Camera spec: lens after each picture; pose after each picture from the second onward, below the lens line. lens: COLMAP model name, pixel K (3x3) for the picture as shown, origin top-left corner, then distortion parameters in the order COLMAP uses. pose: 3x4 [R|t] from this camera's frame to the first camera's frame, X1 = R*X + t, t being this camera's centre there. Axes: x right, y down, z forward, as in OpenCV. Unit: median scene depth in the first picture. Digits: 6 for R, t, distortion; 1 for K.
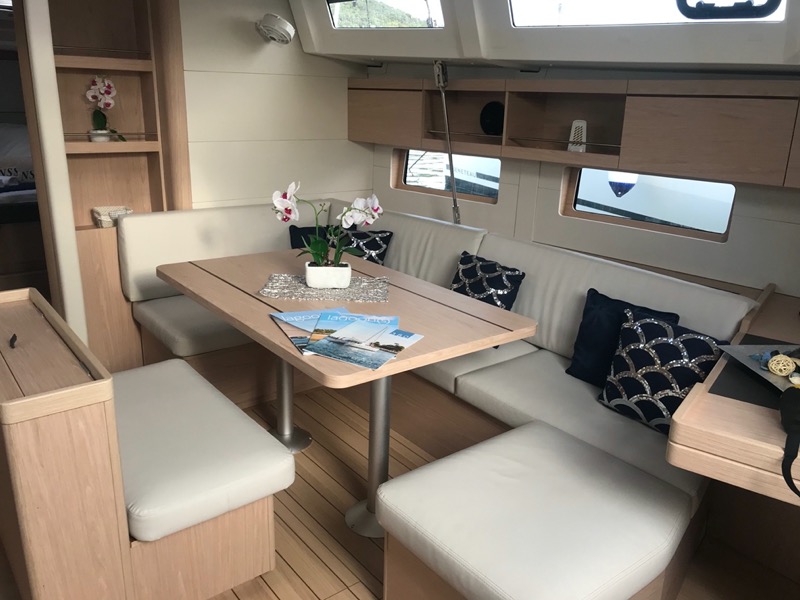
lens RADIAL K [[663.4, 0, 400.0], [0, 663.4, 300.0], [0, 0, 1]] dist [0.080313, -0.134585]
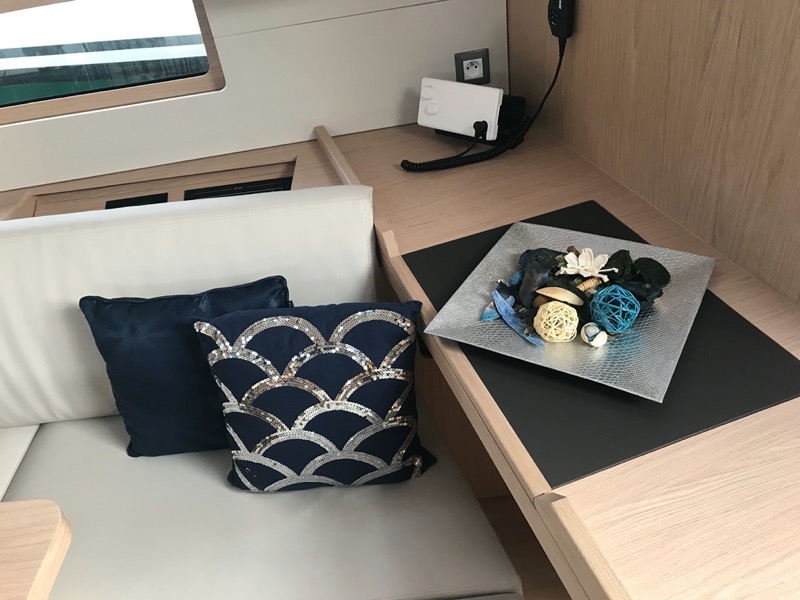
lens RADIAL K [[663.4, 0, 400.0], [0, 663.4, 300.0], [0, 0, 1]] dist [0.080313, -0.134585]
pose [[0.578316, -0.568364, 0.585247, 0.138379], [0.365509, 0.821862, 0.436972, -0.140658], [-0.729352, -0.038795, 0.683038, 0.514986]]
